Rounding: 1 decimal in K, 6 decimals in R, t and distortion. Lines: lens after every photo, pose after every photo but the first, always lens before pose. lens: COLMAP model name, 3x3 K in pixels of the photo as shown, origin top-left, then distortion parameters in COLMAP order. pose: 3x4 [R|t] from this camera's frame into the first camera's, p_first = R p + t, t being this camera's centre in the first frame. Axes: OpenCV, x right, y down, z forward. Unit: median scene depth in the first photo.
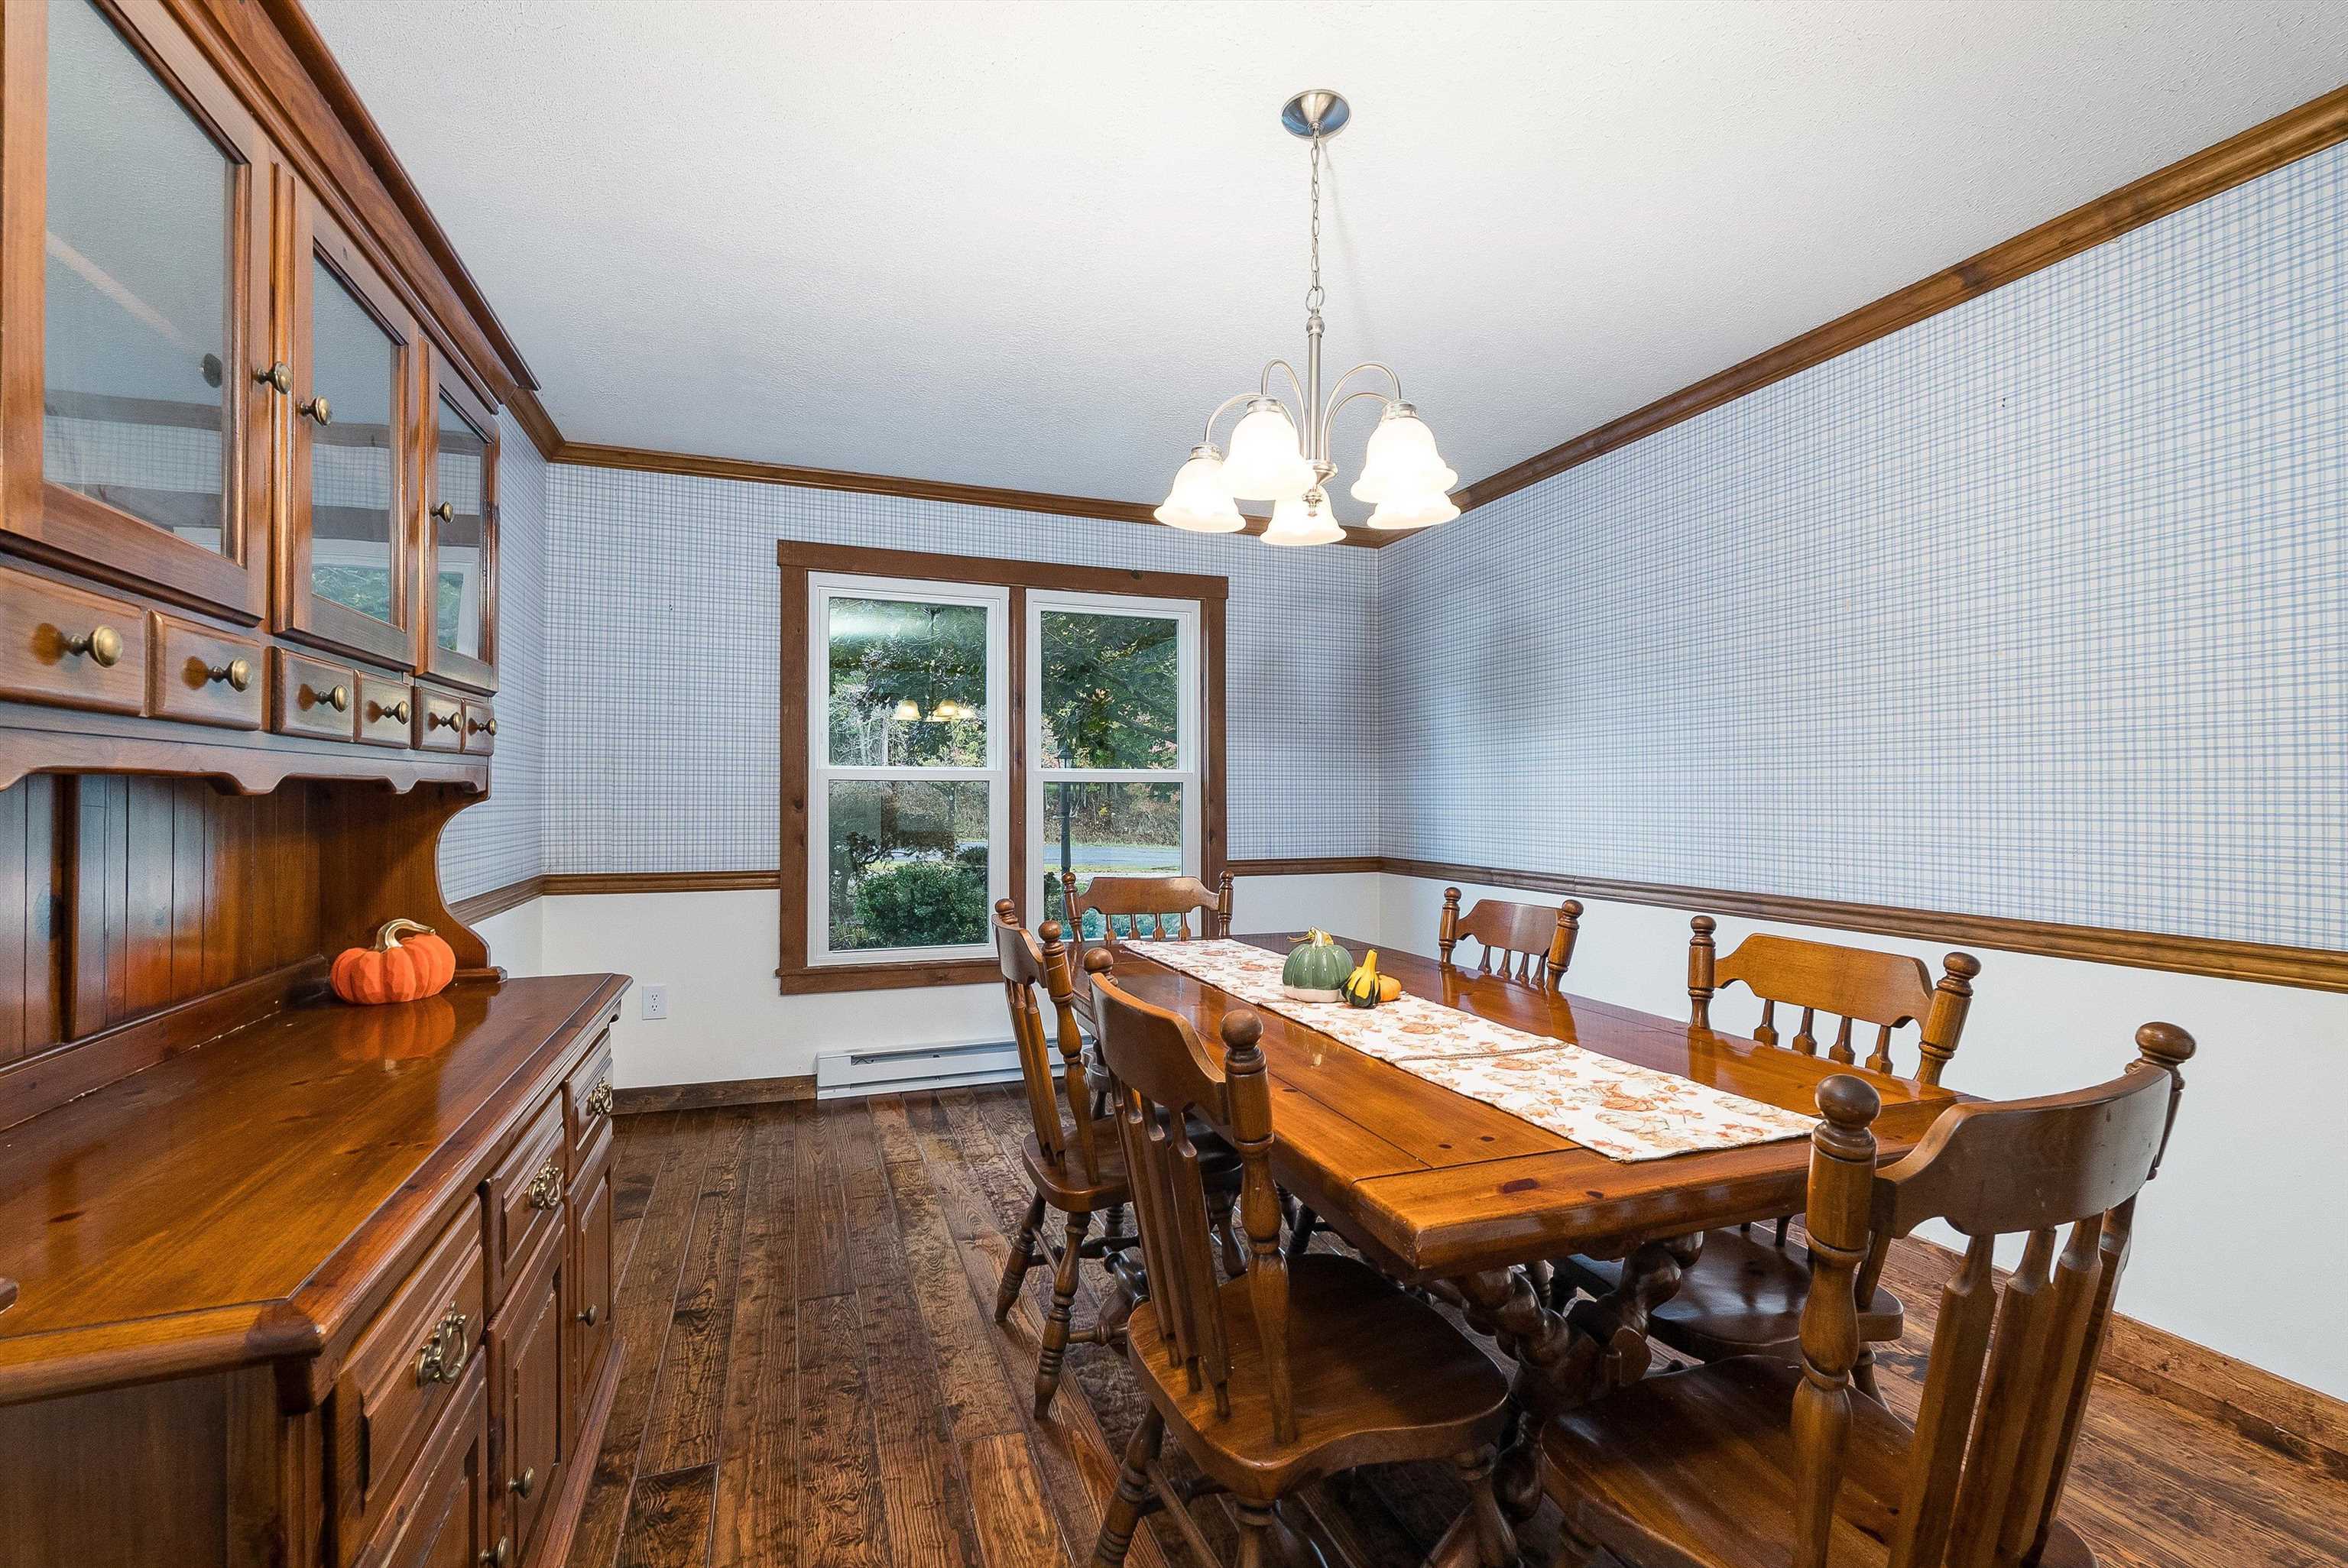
lens RADIAL K [[1033.7, 0, 1172.4], [0, 1033.7, 789.5], [0, 0, 1]] dist [-0.002699, 0.000840]
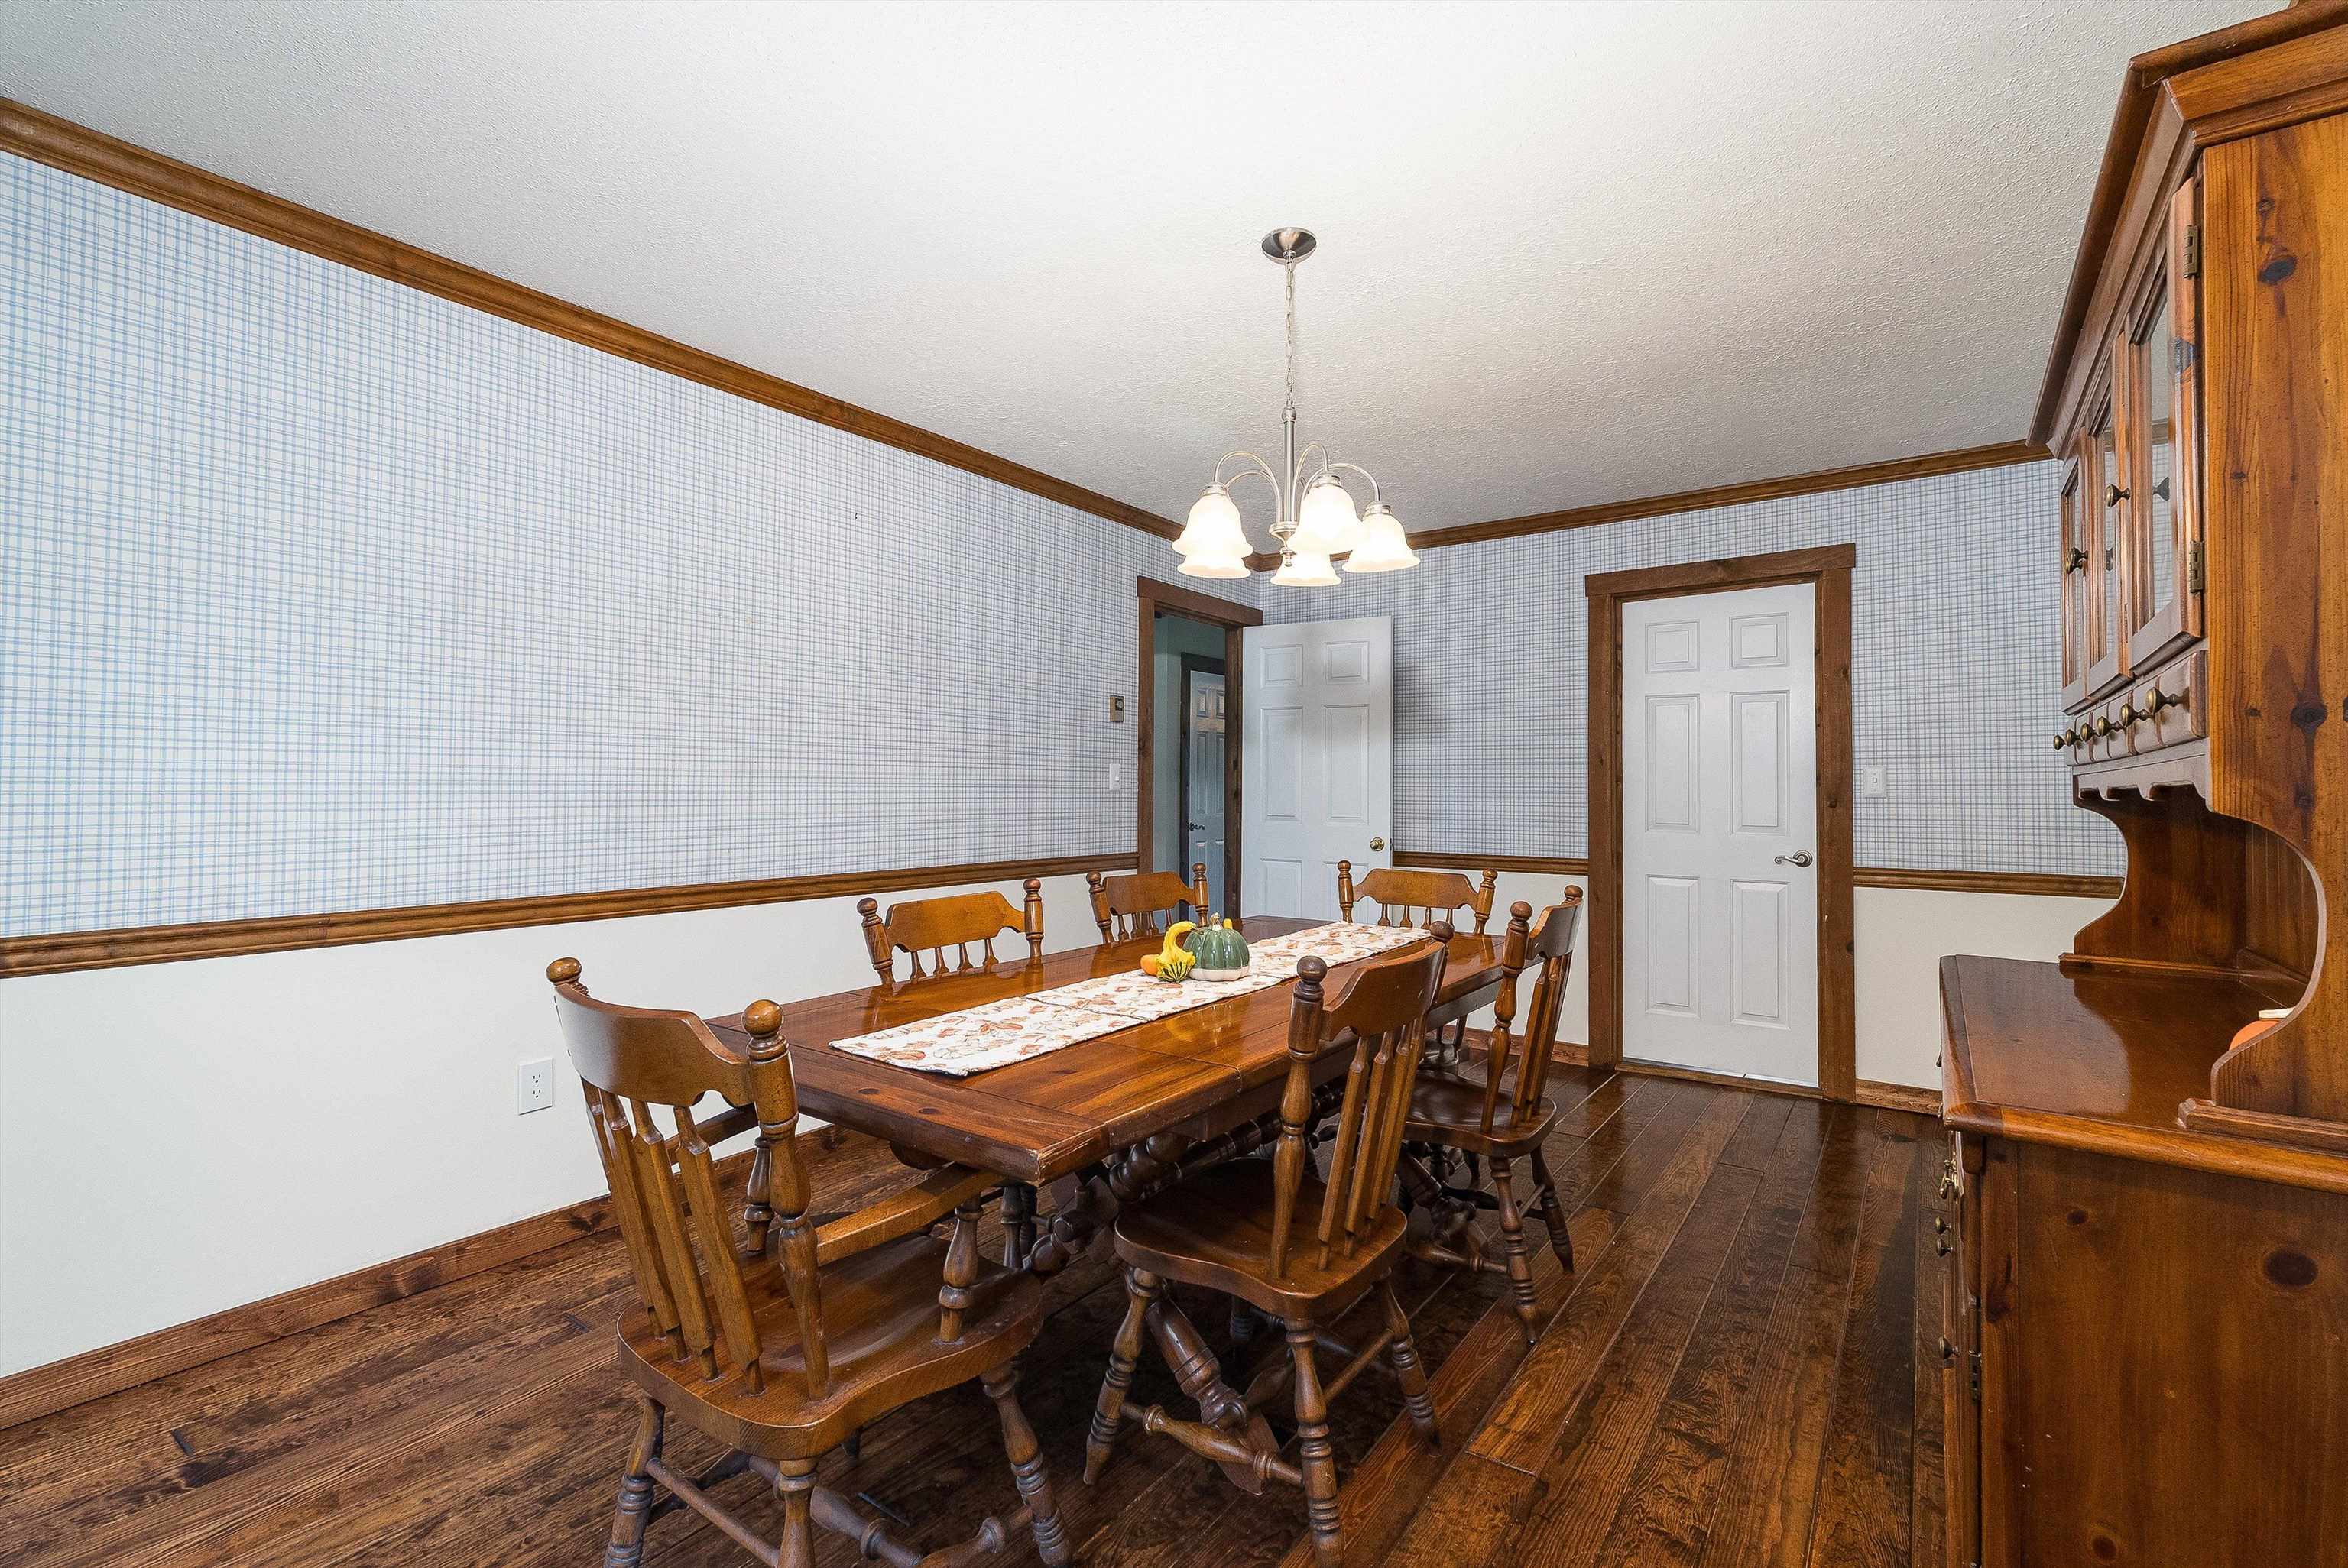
lens RADIAL K [[1033.7, 0, 1174.2], [0, 1033.7, 783.5], [0, 0, 1]] dist [-0.002699, 0.000840]
pose [[-0.550403, 0.000640, 0.834899, -0.615920], [-0.012091, 0.999889, -0.008738, 0.005788], [-0.834812, -0.014904, -0.550334, 1.356459]]
